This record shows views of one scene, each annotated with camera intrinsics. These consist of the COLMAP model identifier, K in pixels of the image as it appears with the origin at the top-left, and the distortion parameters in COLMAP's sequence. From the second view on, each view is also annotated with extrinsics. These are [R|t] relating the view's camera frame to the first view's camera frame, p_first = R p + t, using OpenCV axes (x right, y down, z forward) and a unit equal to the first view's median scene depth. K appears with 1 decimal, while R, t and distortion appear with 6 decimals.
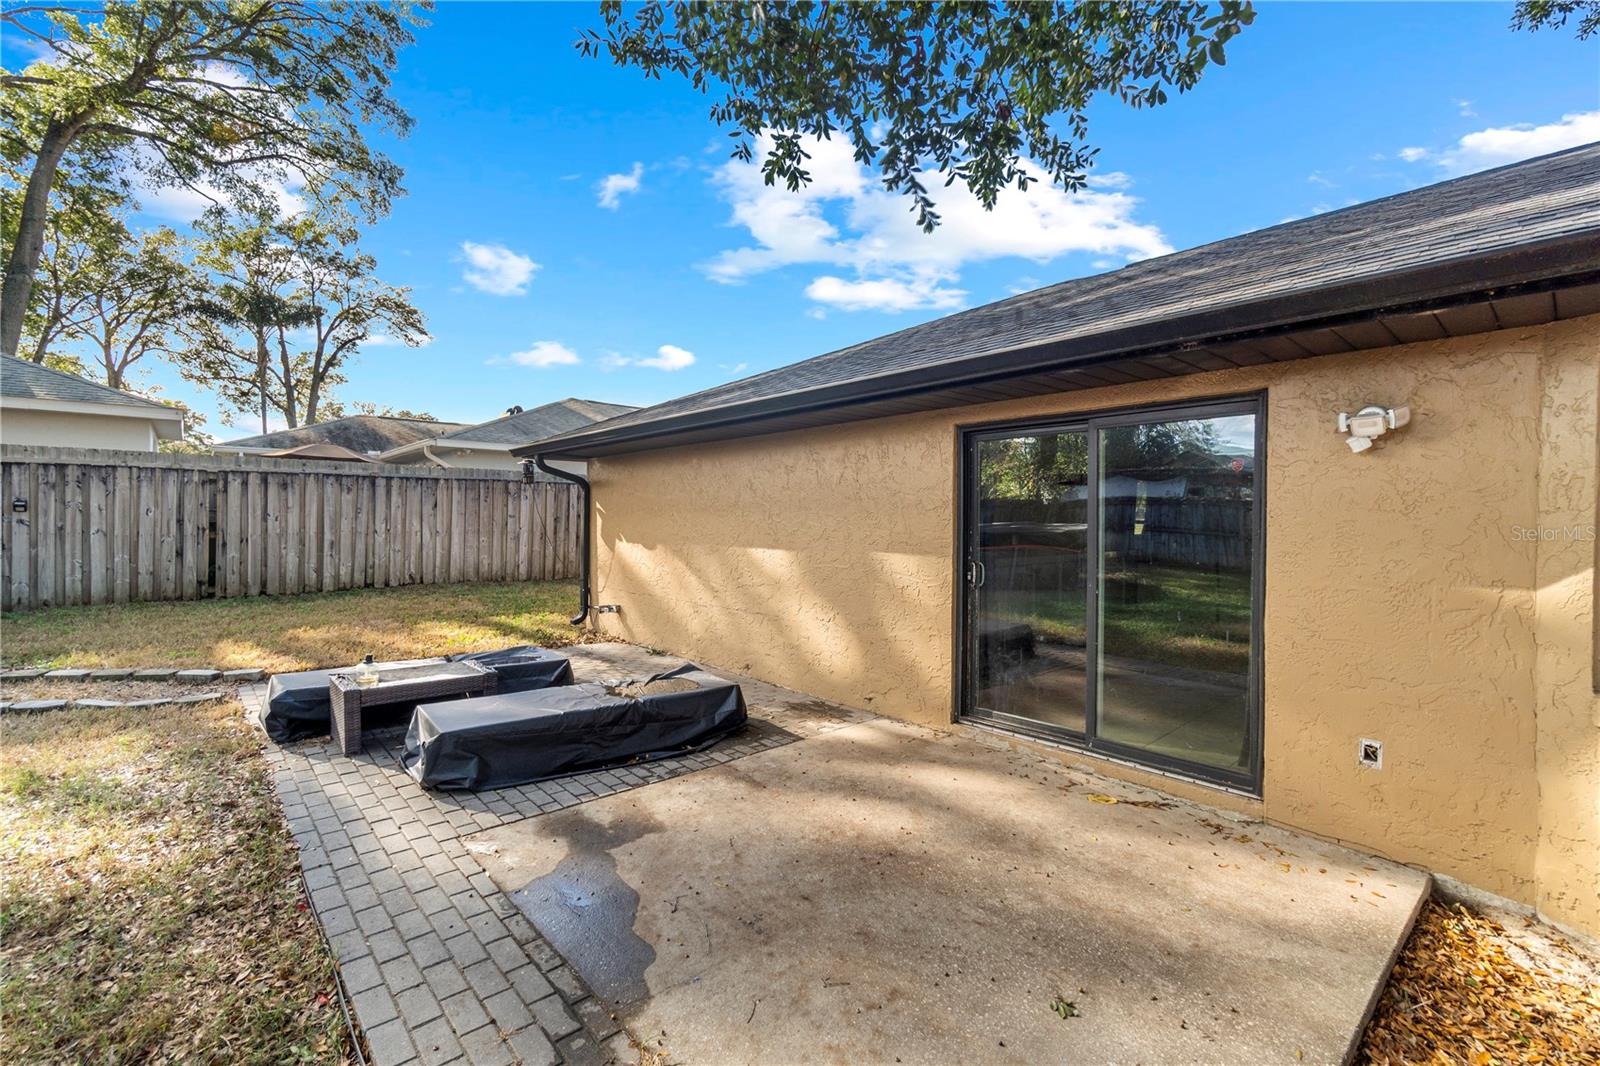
lens RADIAL K [[733.3, 0, 791.2], [0, 733.3, 527.1], [0, 0, 1]] dist [0.001927, 0.000339]
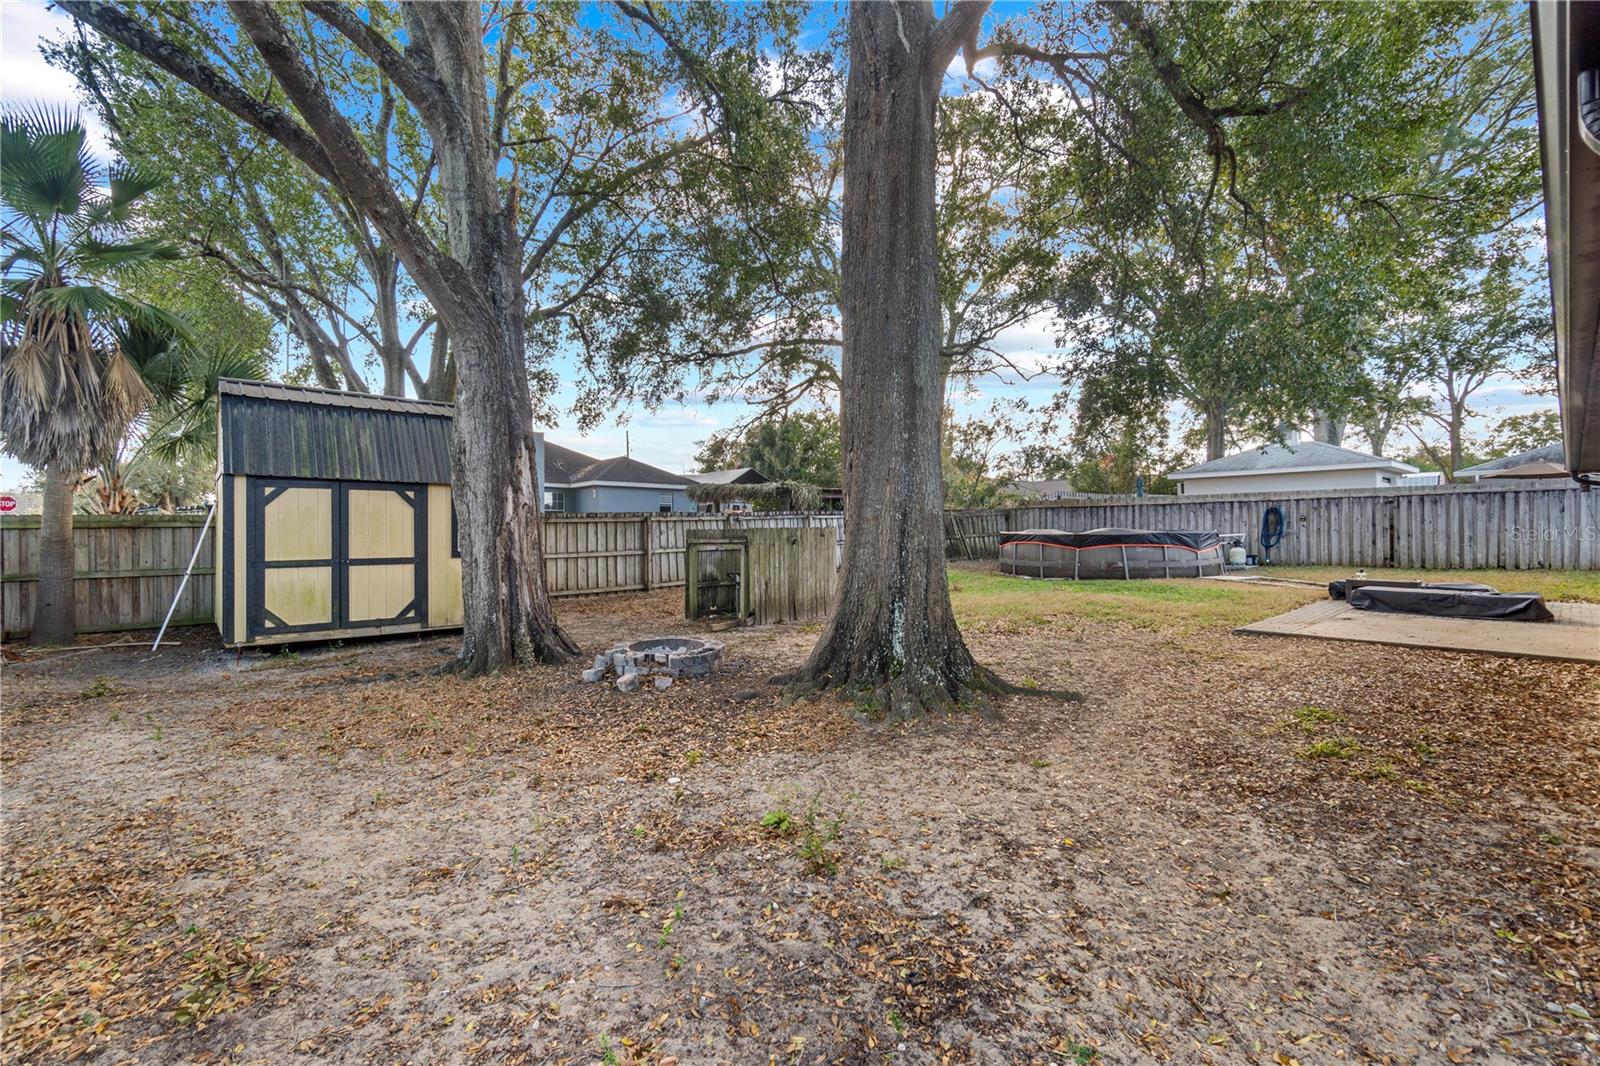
lens RADIAL K [[733.3, 0, 791.2], [0, 733.3, 527.1], [0, 0, 1]] dist [0.001927, 0.000339]
pose [[0.057616, -0.019028, -0.998157, 0.902080], [-0.002361, 0.999813, -0.019196, 0.035776], [0.998336, 0.003463, 0.057560, -0.556495]]
